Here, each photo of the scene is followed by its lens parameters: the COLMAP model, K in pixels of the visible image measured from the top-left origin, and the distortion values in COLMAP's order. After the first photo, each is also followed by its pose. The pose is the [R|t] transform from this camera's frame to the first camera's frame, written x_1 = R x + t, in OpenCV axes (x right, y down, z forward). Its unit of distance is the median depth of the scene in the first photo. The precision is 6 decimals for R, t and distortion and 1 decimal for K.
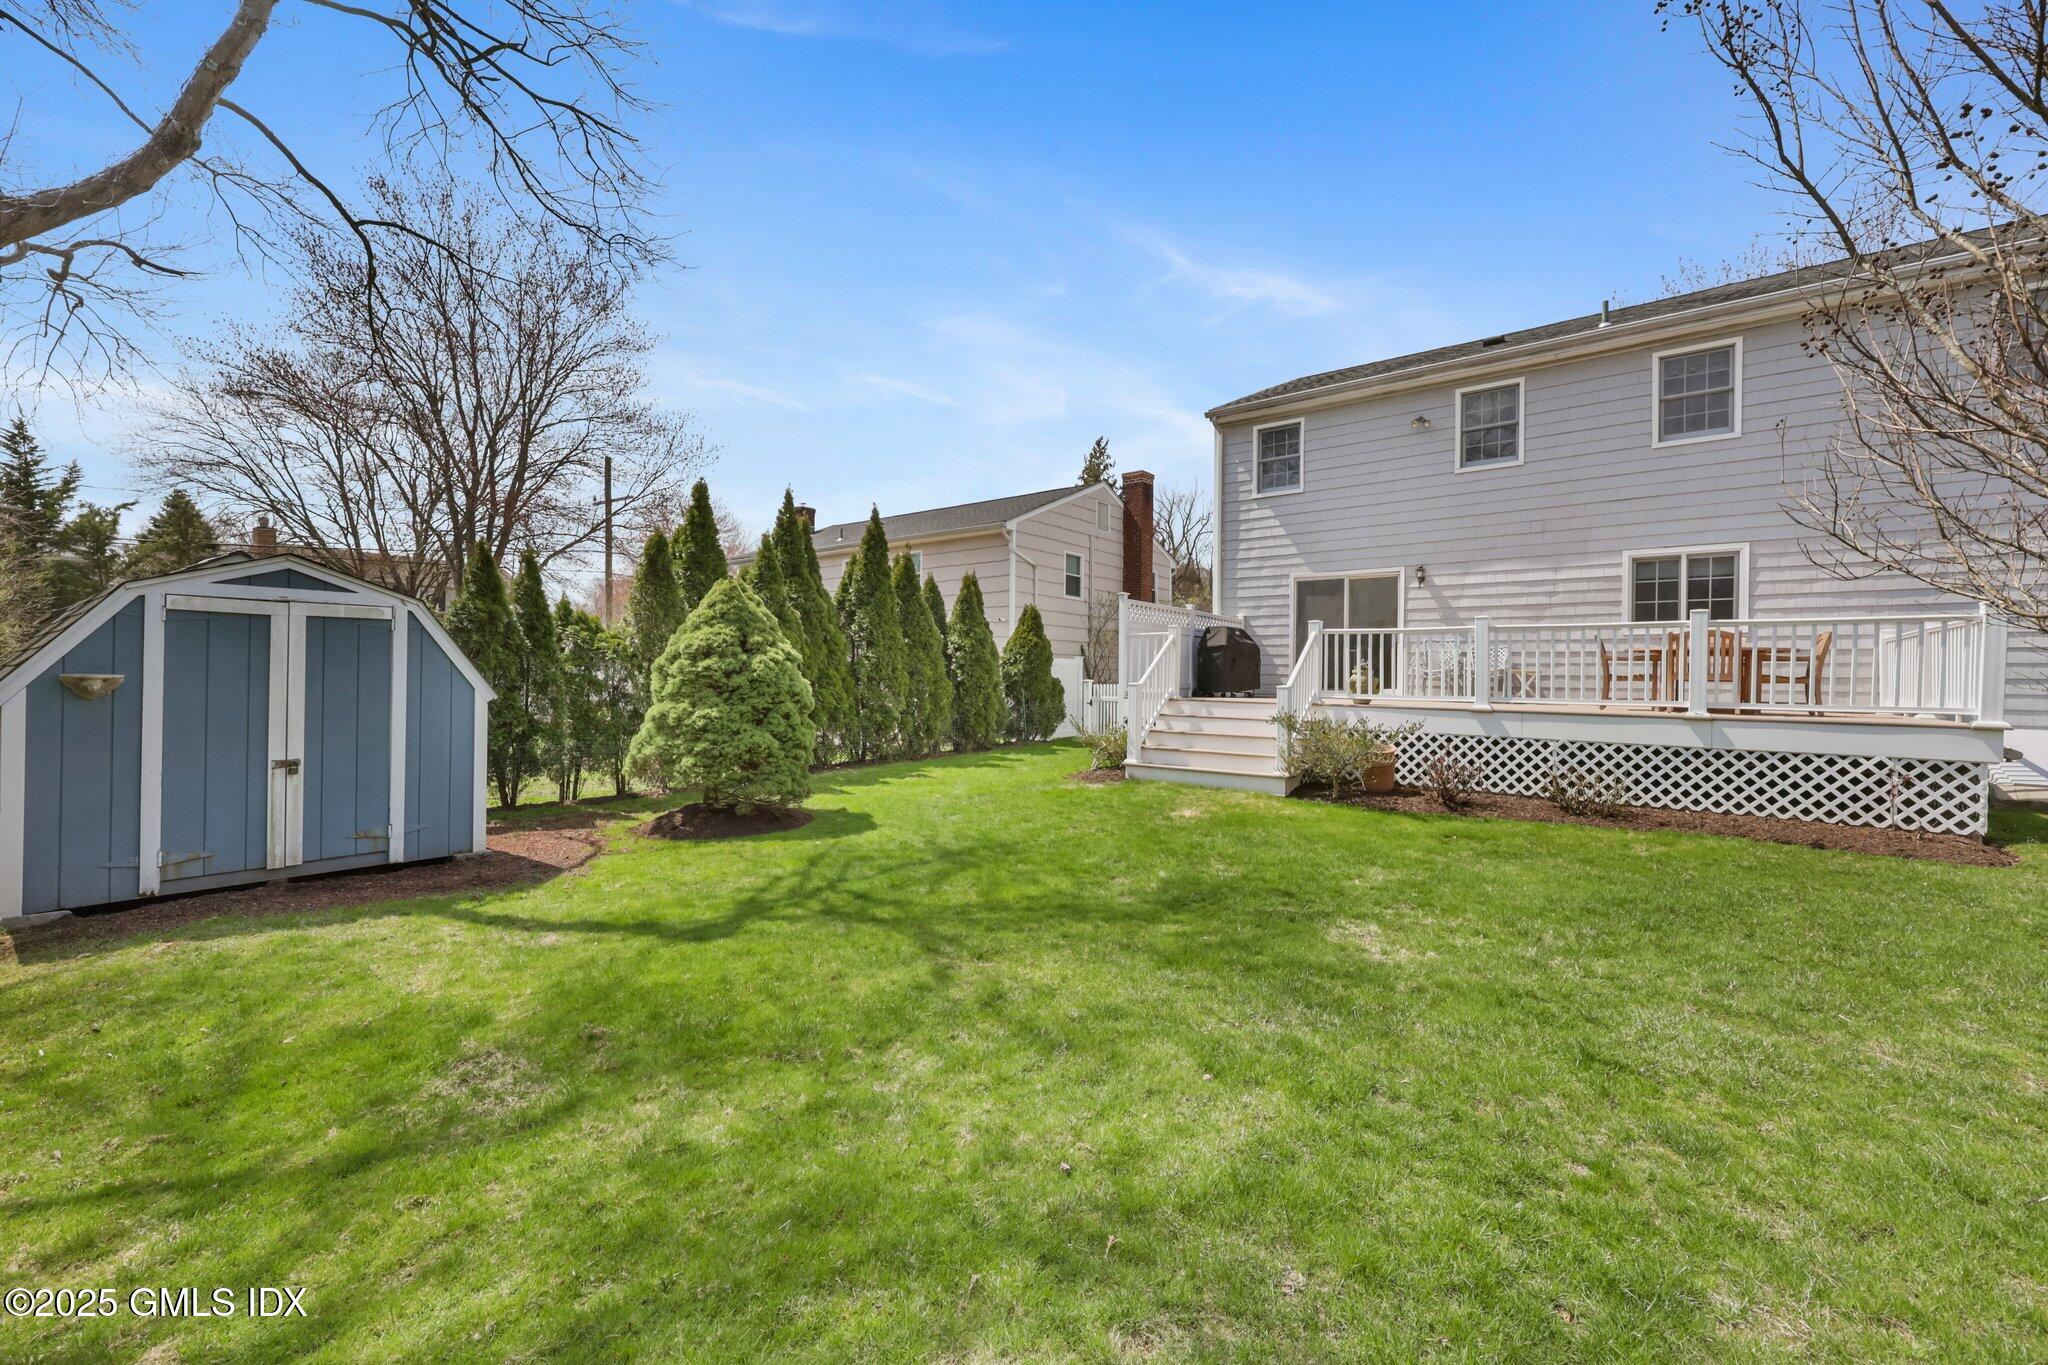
lens RADIAL K [[819.0, 0, 1014.3], [0, 819.0, 685.3], [0, 0, 1]] dist [-0.002268, -0.000030]
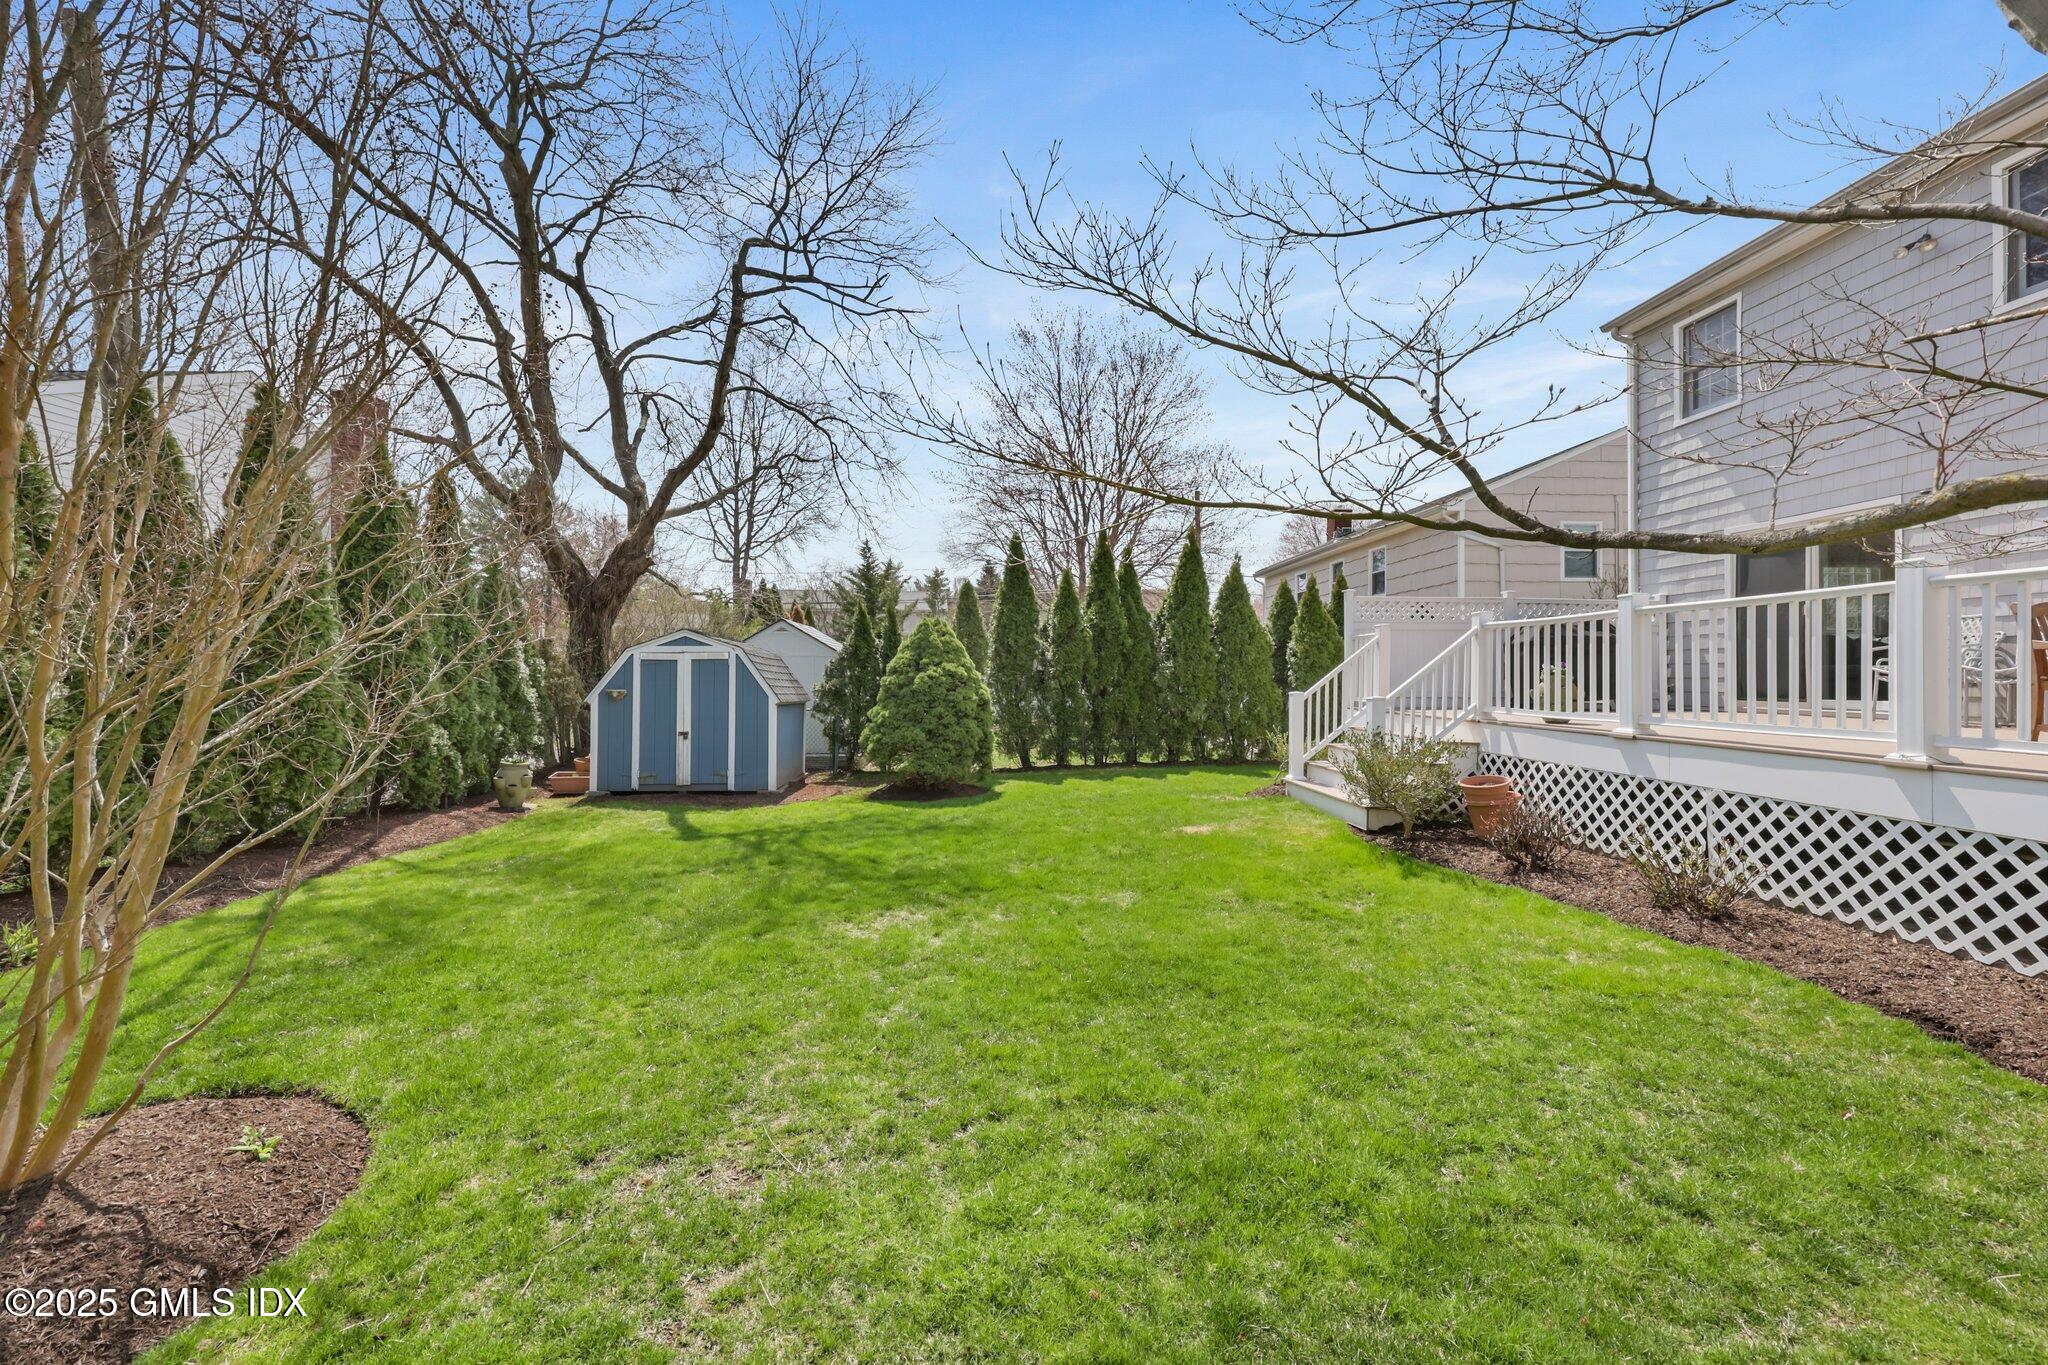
lens RADIAL K [[819.0, 0, 1002.2], [0, 819.0, 673.1], [0, 0, 1]] dist [-0.002268, -0.000030]
pose [[0.652411, -0.014660, -0.757724, 0.759949], [0.001376, 0.999834, -0.018159, -0.009534], [0.757864, 0.010805, 0.652323, 0.187114]]
